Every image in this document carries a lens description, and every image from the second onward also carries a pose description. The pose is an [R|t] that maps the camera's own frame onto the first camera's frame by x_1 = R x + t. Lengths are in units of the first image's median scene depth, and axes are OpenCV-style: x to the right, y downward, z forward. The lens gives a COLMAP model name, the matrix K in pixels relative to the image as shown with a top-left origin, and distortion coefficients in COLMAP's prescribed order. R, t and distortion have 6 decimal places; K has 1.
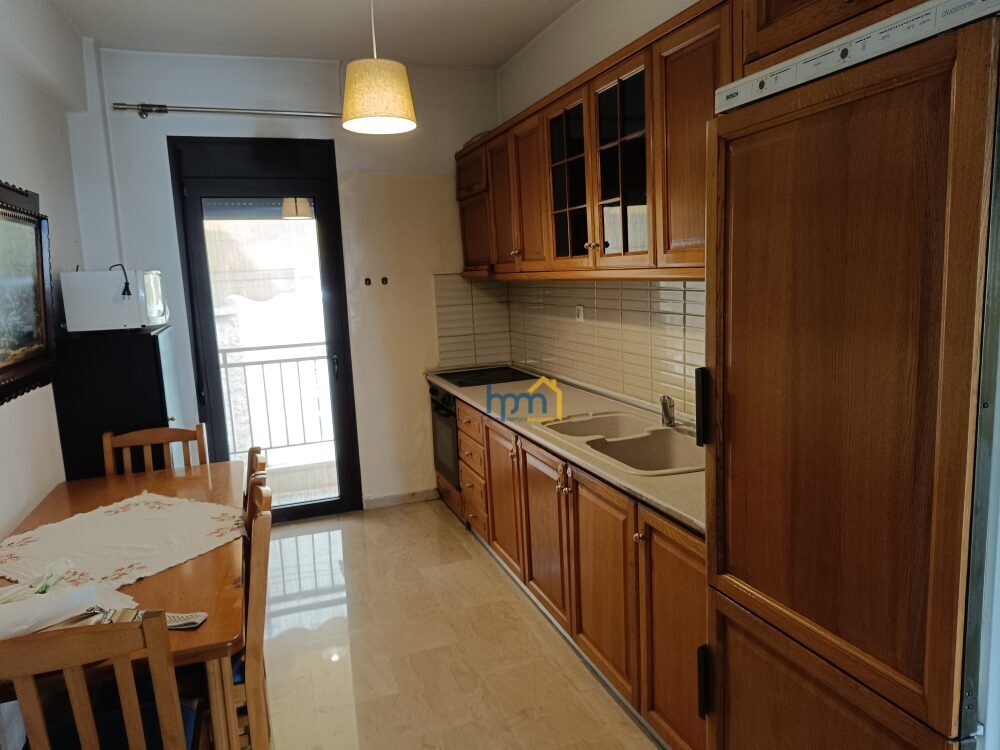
lens RADIAL K [[688.8, 0, 501.8], [0, 688.8, 383.3], [0, 0, 1]] dist [0.024907, -0.023597]
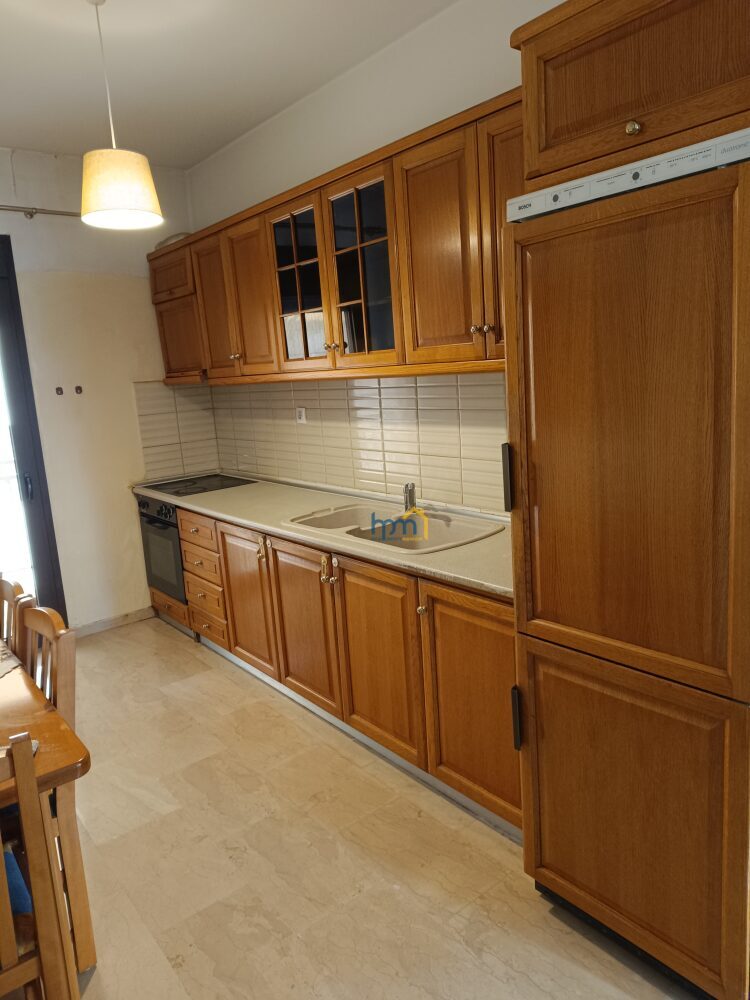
lens RADIAL K [[687.5, 0, 371.7], [0, 687.5, 496.7], [0, 0, 1]] dist [0.039870, -0.036657]
pose [[0.945222, -0.076366, 0.317371, -0.174108], [0.075832, 0.997022, 0.014055, 0.019380], [-0.317499, 0.010782, 0.948197, -0.009829]]
